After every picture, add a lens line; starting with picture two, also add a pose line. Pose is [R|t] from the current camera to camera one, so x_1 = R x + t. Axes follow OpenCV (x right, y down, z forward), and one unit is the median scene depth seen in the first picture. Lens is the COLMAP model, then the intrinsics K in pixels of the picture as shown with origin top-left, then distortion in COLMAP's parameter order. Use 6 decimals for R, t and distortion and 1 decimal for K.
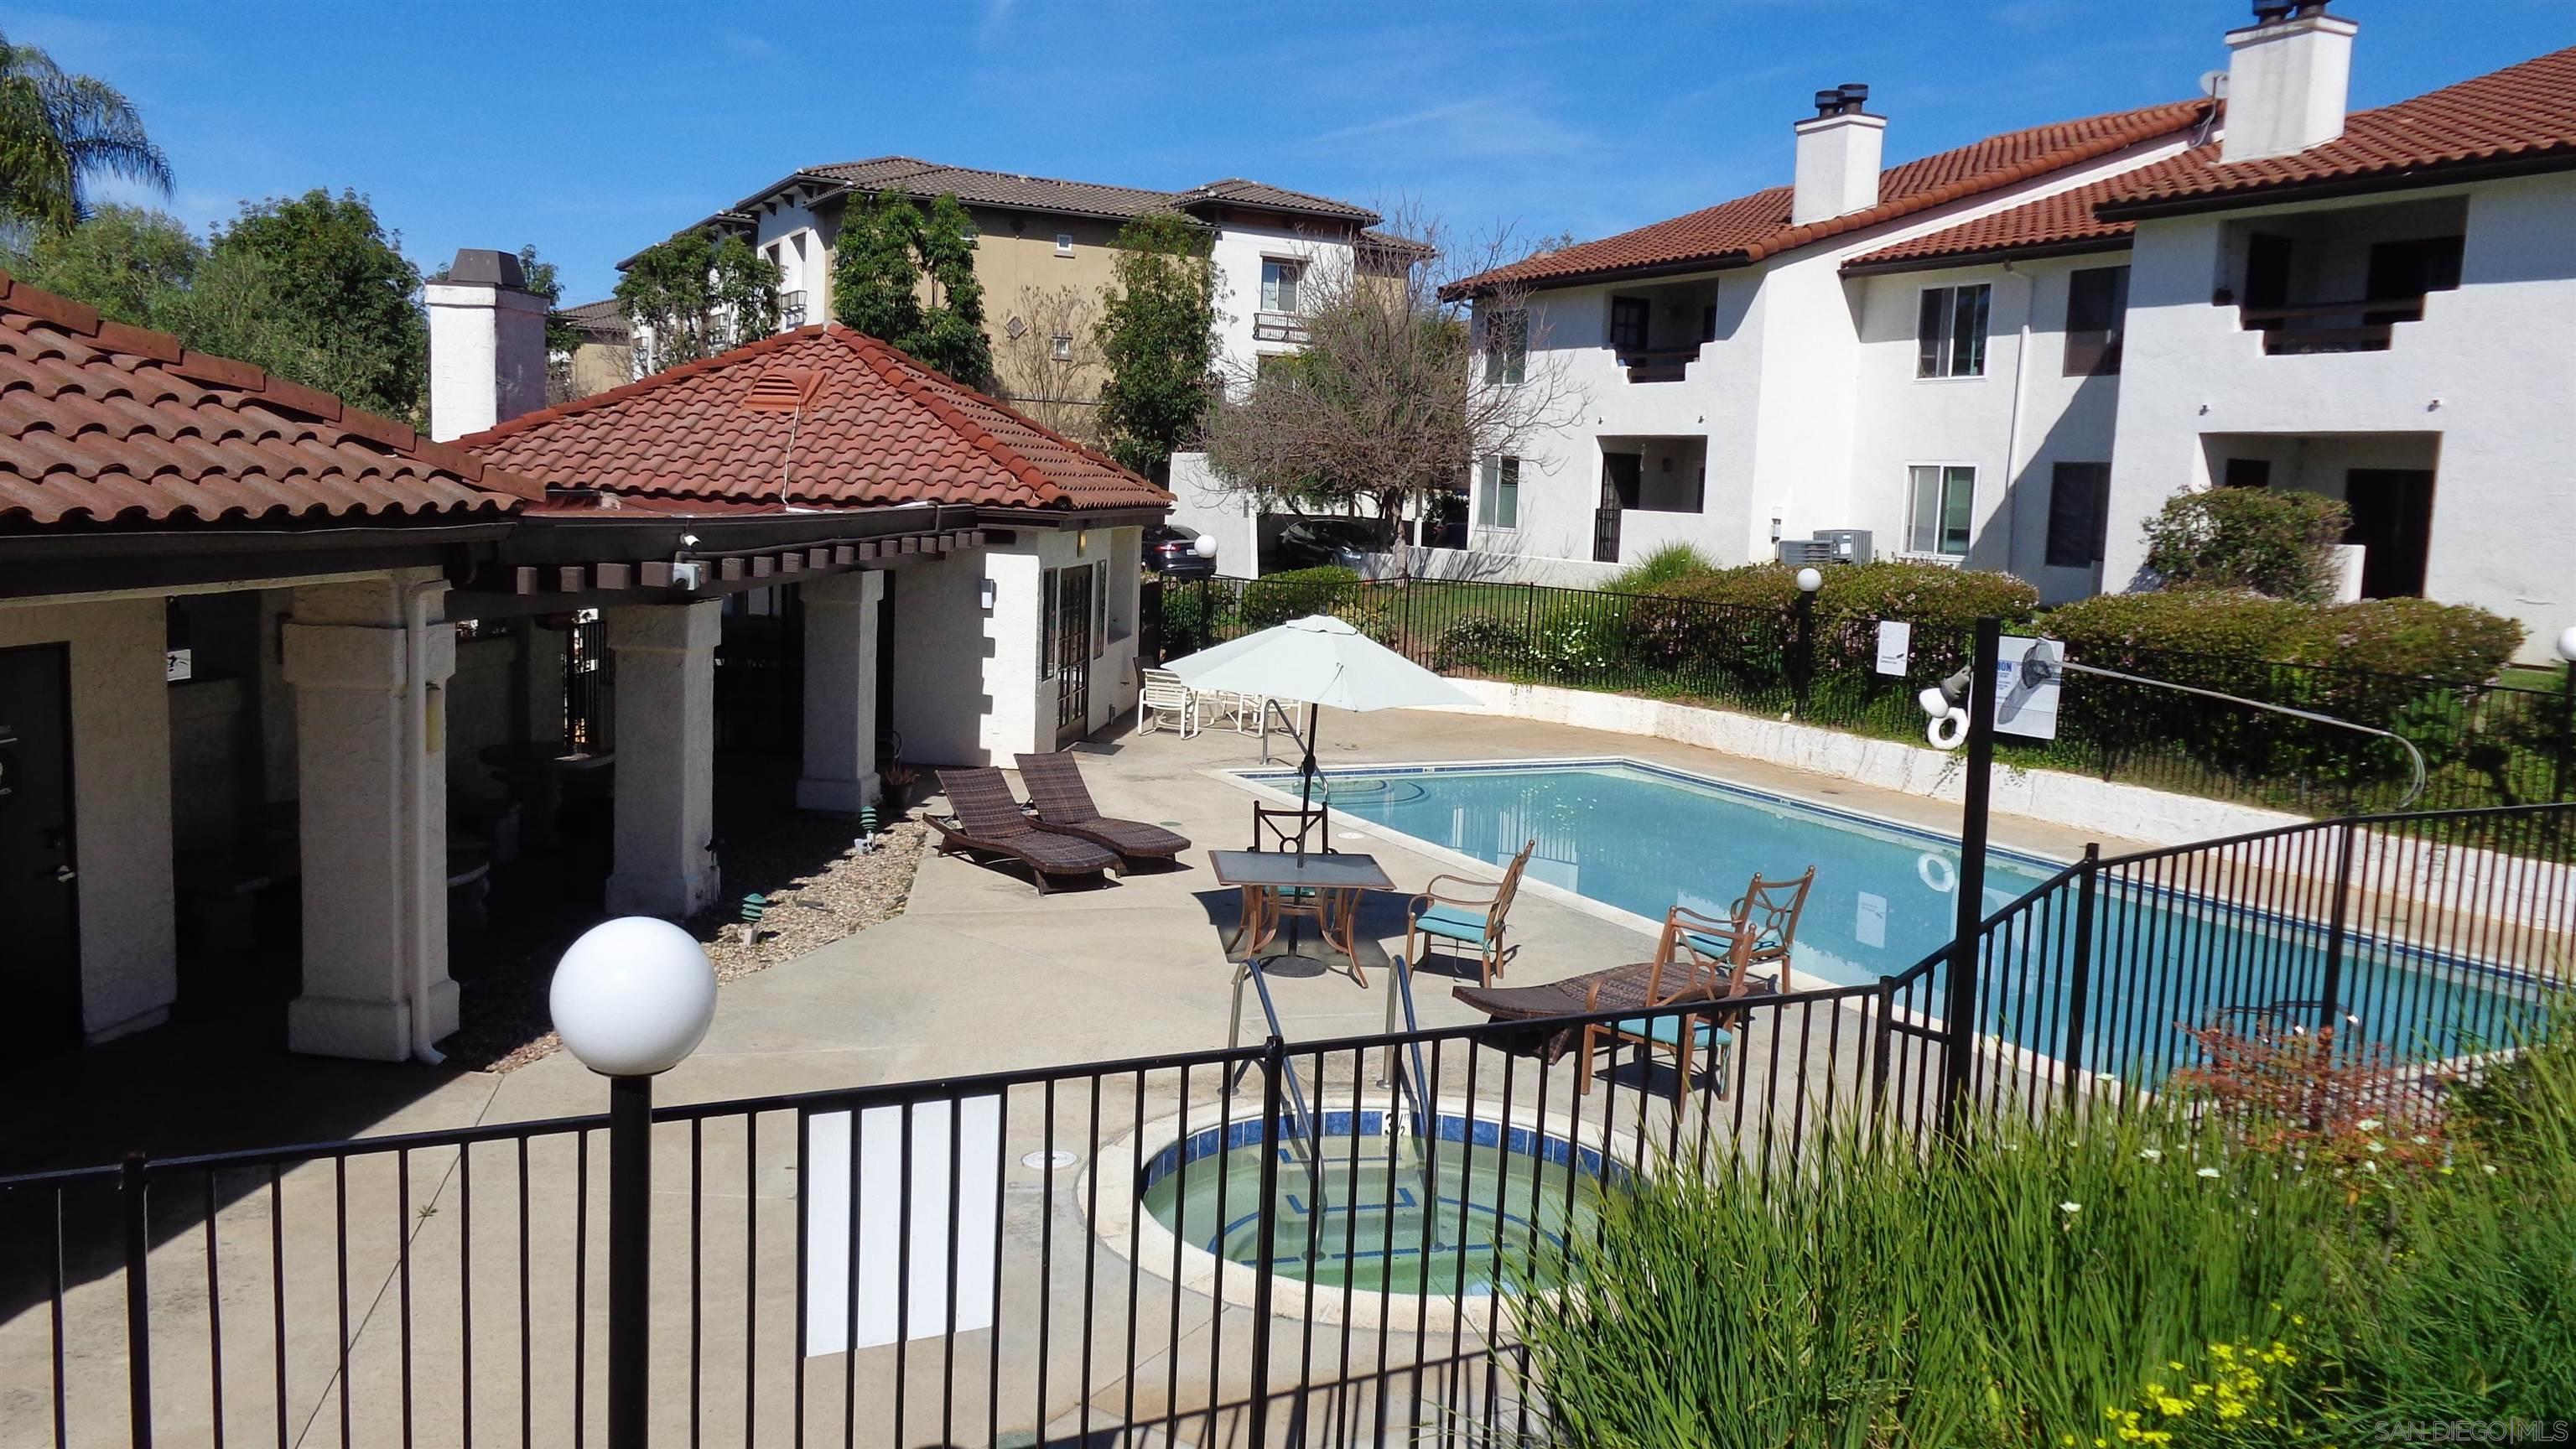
lens RADIAL K [[1922.9, 0, 1288.0], [0, 1922.9, 724.5], [0, 0, 1]] dist [-0.009534, -0.000627]
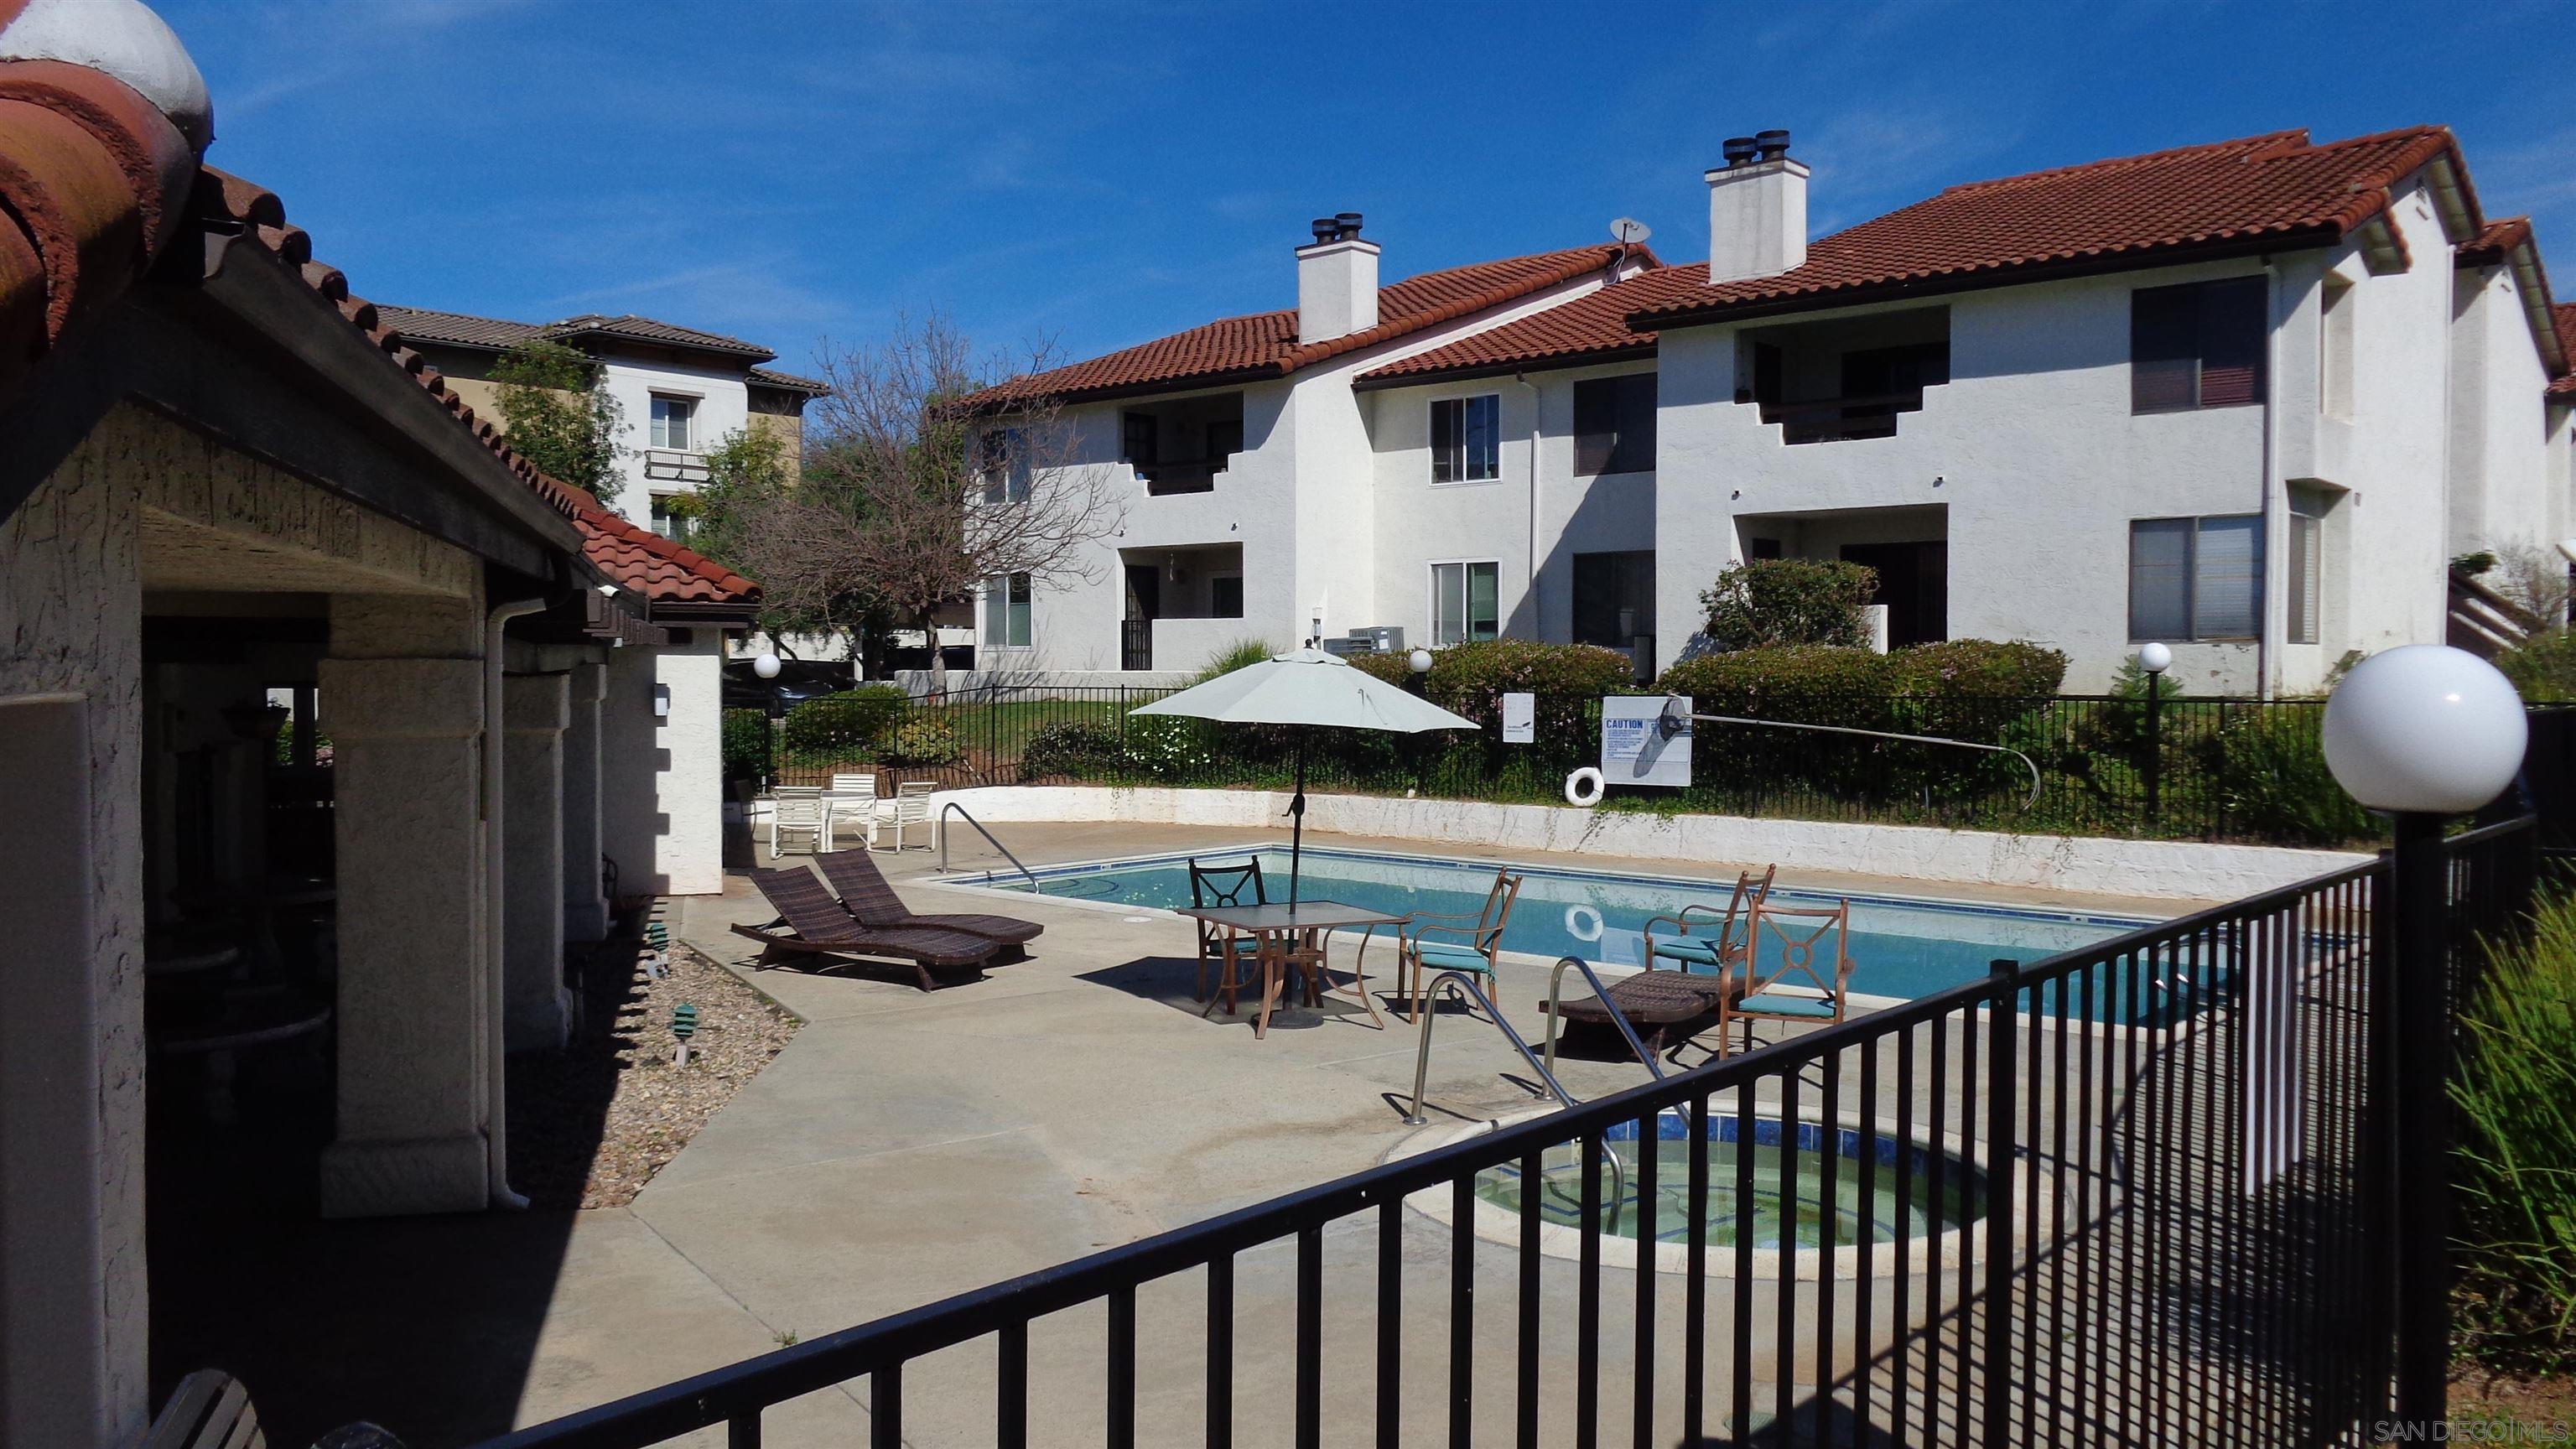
lens RADIAL K [[1922.9, 0, 1288.0], [0, 1922.9, 724.5], [0, 0, 1]] dist [-0.009534, -0.000627]
pose [[0.931968, -0.052923, 0.358656, -0.155364], [0.082299, 0.994344, -0.067130, 0.020914], [-0.353074, 0.092080, 0.931053, 0.047747]]
